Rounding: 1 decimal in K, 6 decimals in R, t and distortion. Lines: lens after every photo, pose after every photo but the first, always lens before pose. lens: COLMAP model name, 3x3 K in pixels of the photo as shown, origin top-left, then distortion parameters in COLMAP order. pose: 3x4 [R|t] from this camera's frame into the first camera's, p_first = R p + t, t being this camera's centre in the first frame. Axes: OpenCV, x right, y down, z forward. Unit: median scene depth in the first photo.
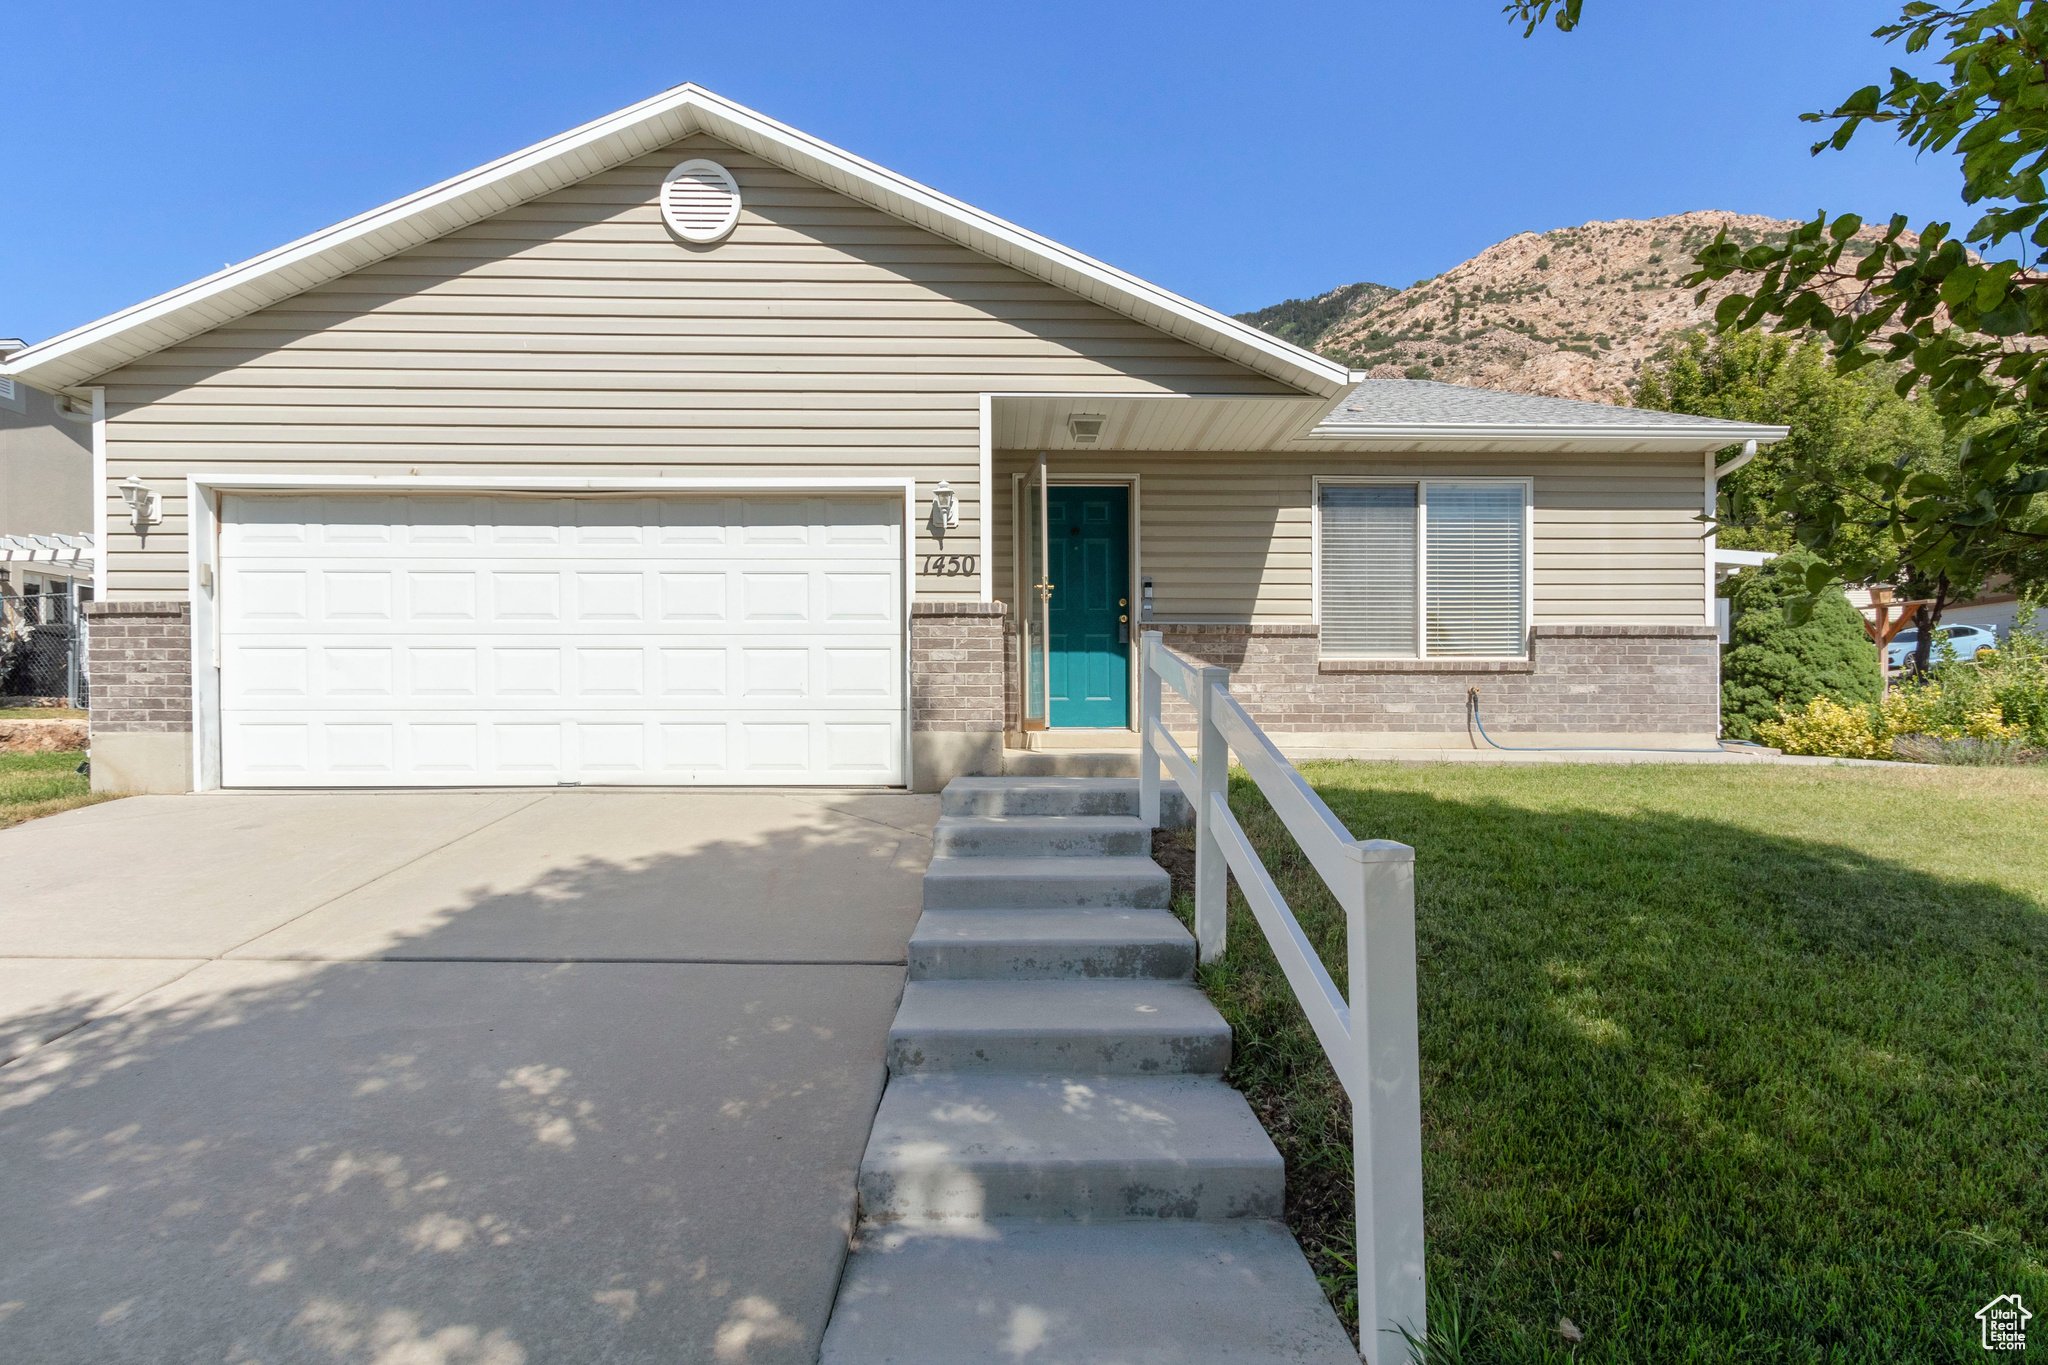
lens RADIAL K [[979.8, 0, 955.6], [0, 979.8, 724.9], [0, 0, 1]] dist [0.007688, -0.002407]
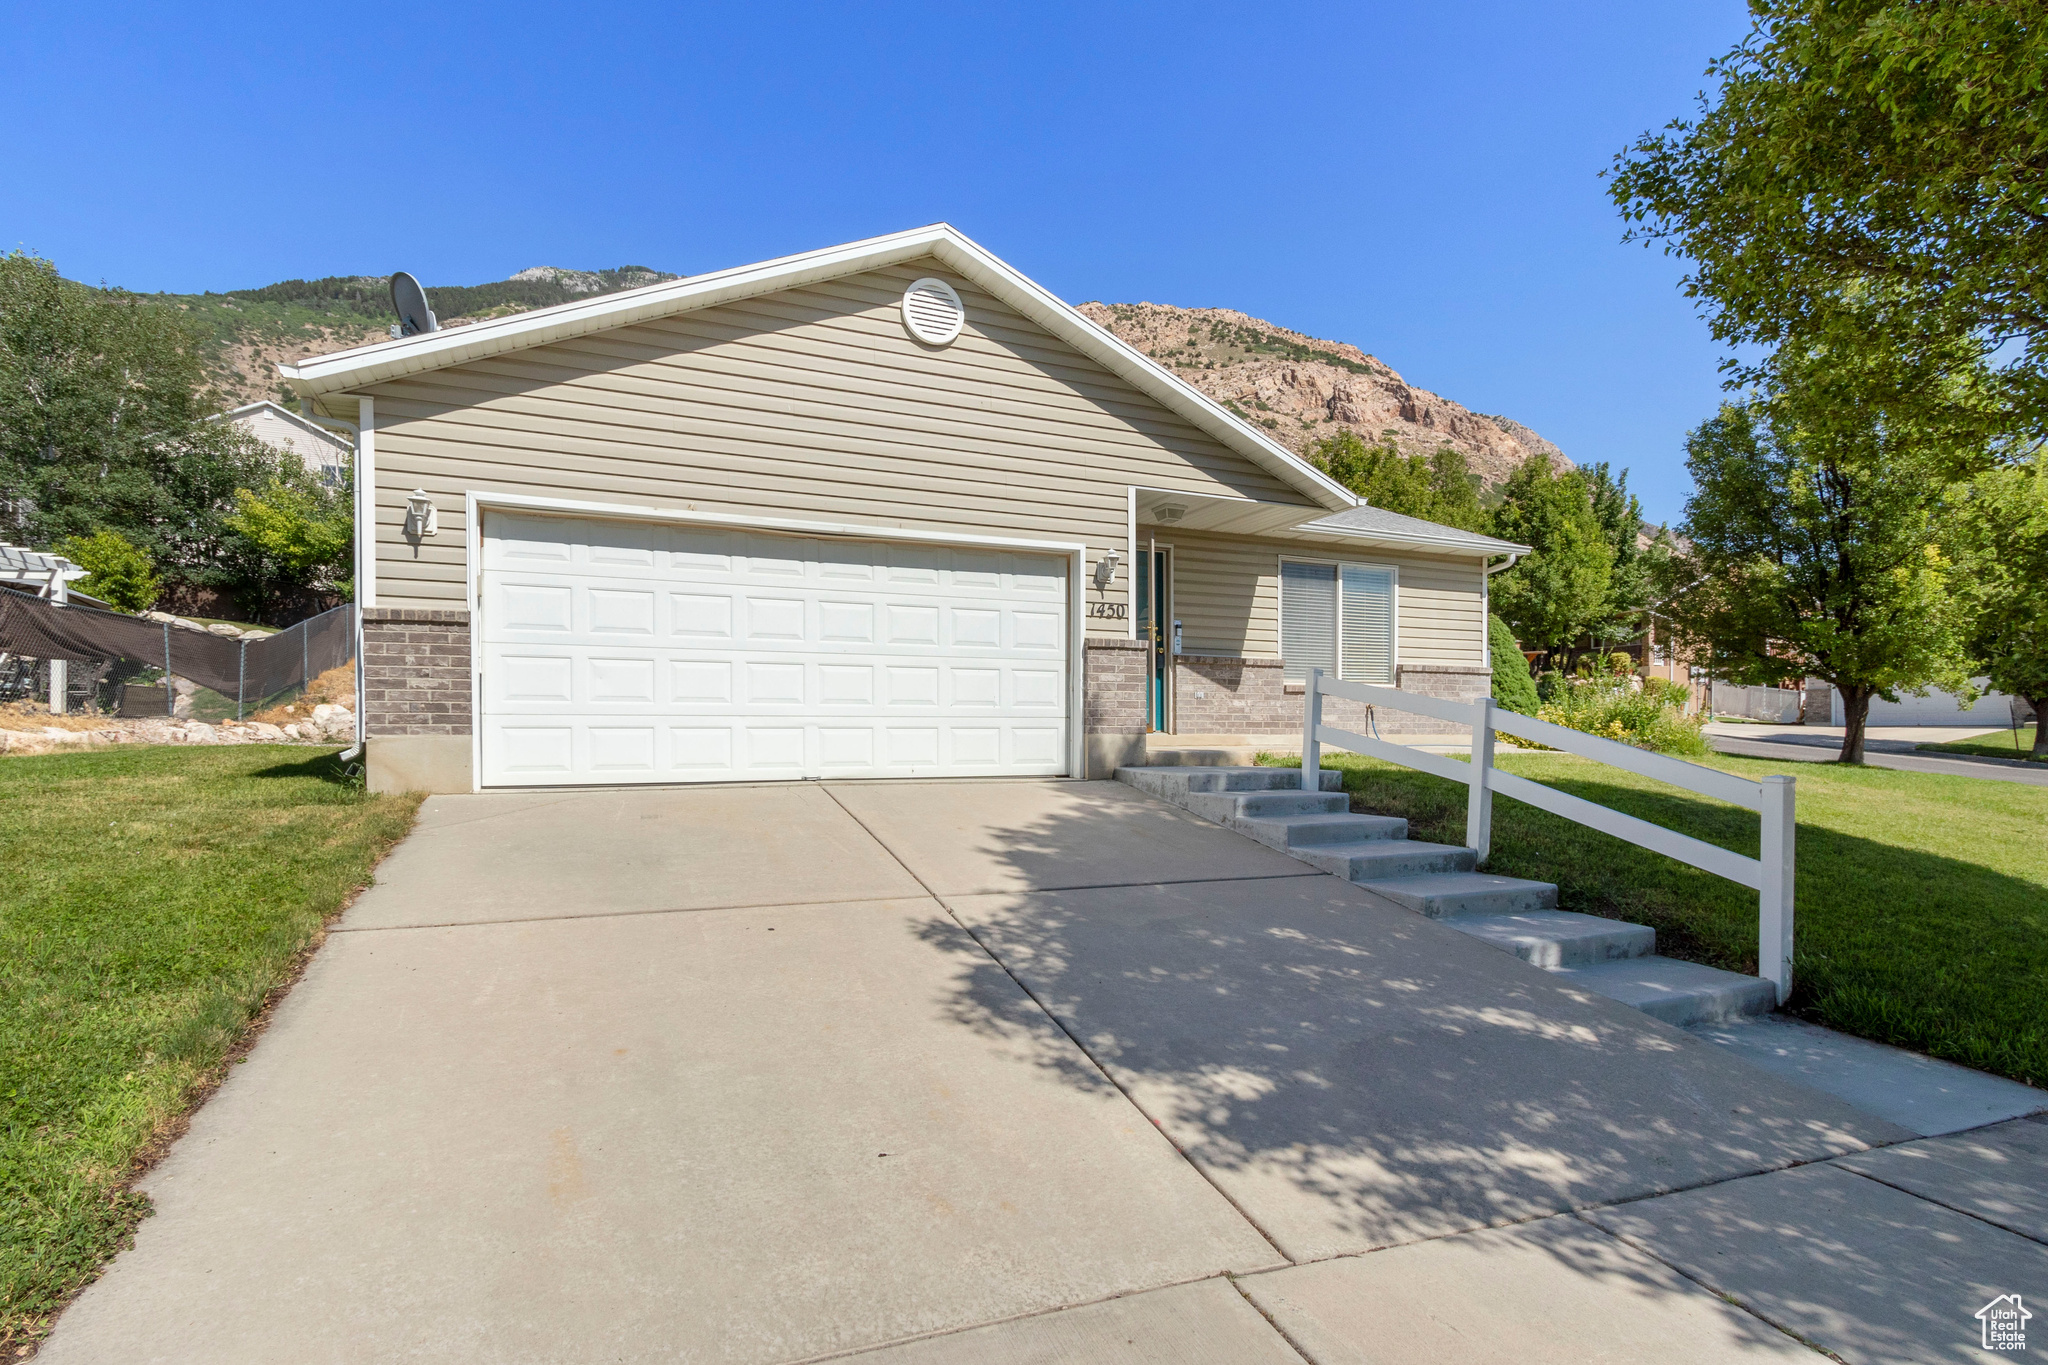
lens RADIAL K [[979.8, 0, 933.6], [0, 979.8, 729.0], [0, 0, 1]] dist [0.007688, -0.002407]
pose [[0.931877, 0.001534, 0.362772, -0.700122], [-0.001567, 0.999999, -0.000203, 0.000500], [-0.362772, -0.000379, 0.931878, -0.165315]]
